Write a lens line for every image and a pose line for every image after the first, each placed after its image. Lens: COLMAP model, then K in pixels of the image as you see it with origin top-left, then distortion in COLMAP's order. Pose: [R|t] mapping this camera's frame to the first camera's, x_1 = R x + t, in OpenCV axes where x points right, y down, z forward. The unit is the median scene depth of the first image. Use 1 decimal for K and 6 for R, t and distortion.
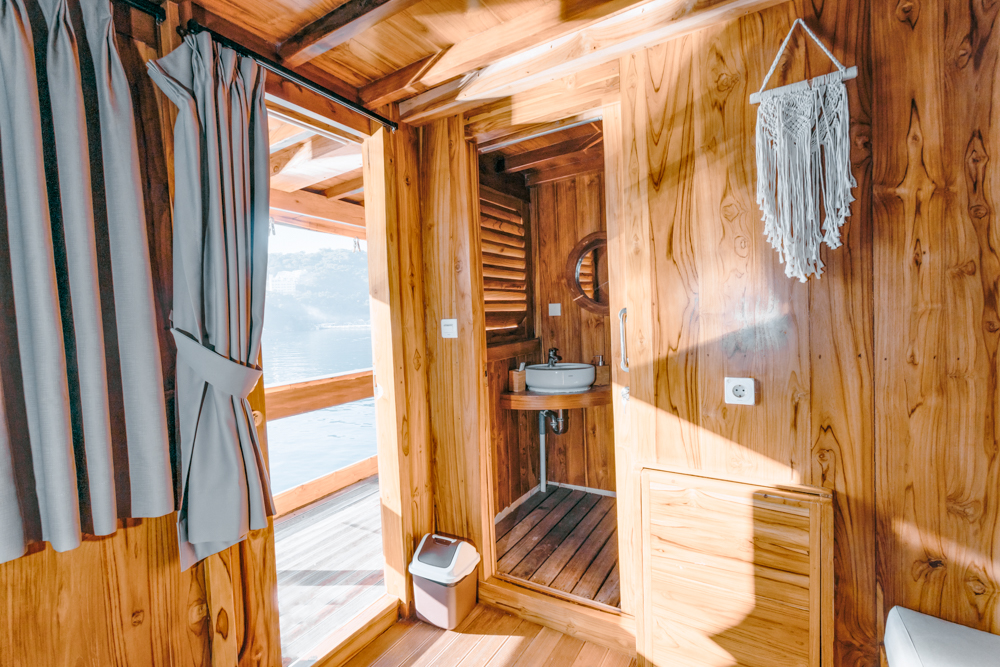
lens RADIAL K [[482.0, 0, 495.7], [0, 482.0, 330.7], [0, 0, 1]] dist [0.000904, 0.001602]
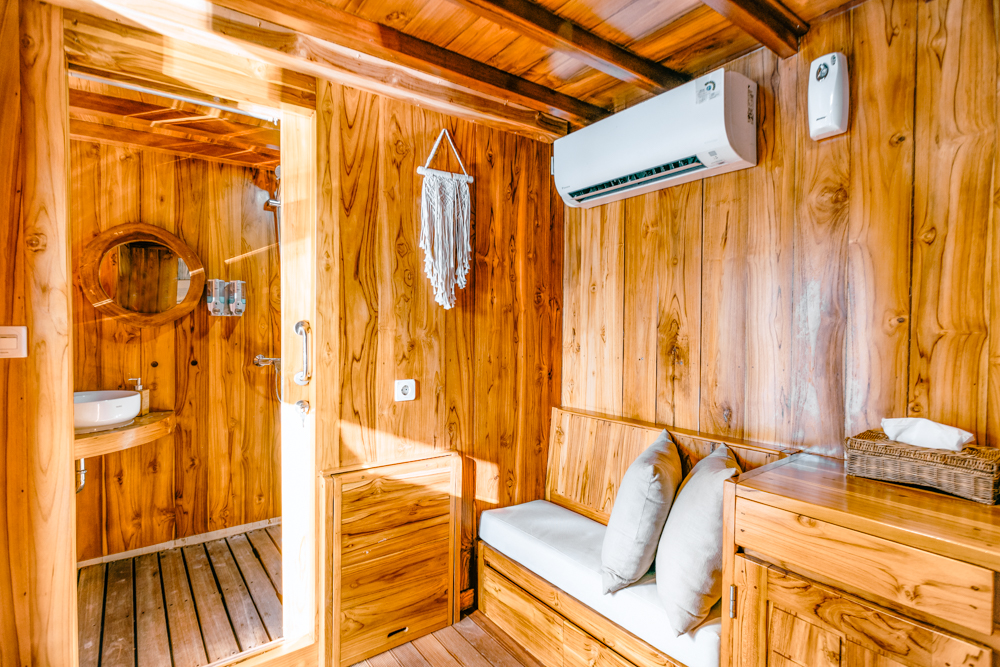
lens RADIAL K [[482.0, 0, 500.0], [0, 482.0, 330.6], [0, 0, 1]] dist [0.000904, 0.001602]
pose [[0.359077, 0.024020, 0.932999, -0.604184], [0.011378, 0.999482, -0.030111, 0.008811], [-0.933239, 0.021428, 0.358618, 0.307203]]
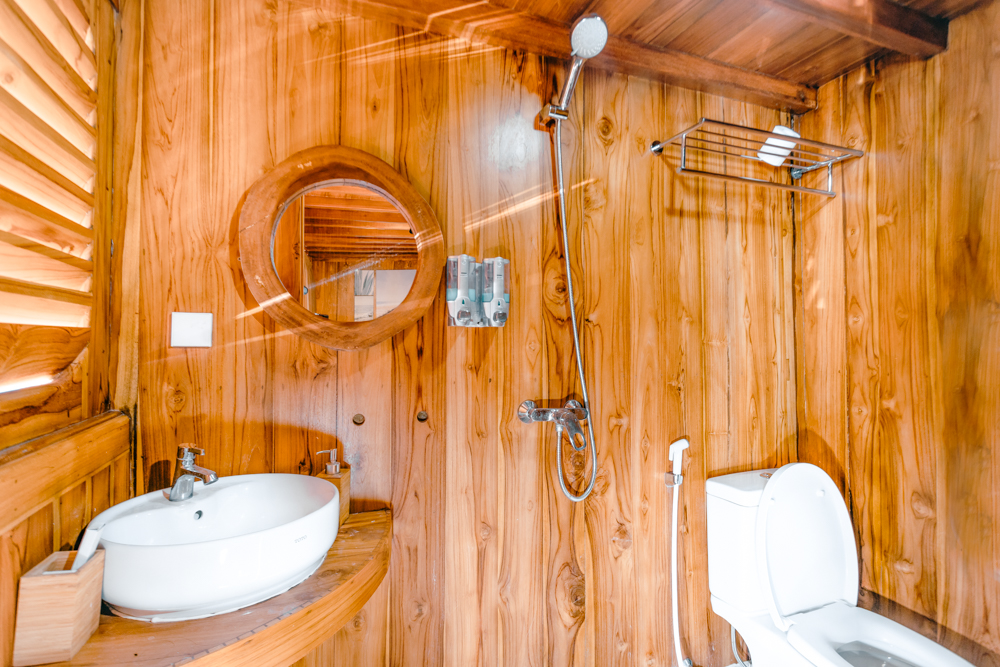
lens RADIAL K [[482.0, 0, 497.3], [0, 482.0, 332.3], [0, 0, 1]] dist [0.000904, 0.001602]
pose [[0.627020, 0.050160, 0.777386, -0.028944], [-0.001190, 0.997985, -0.063433, -0.038647], [-0.779002, 0.038849, 0.625817, 1.233584]]
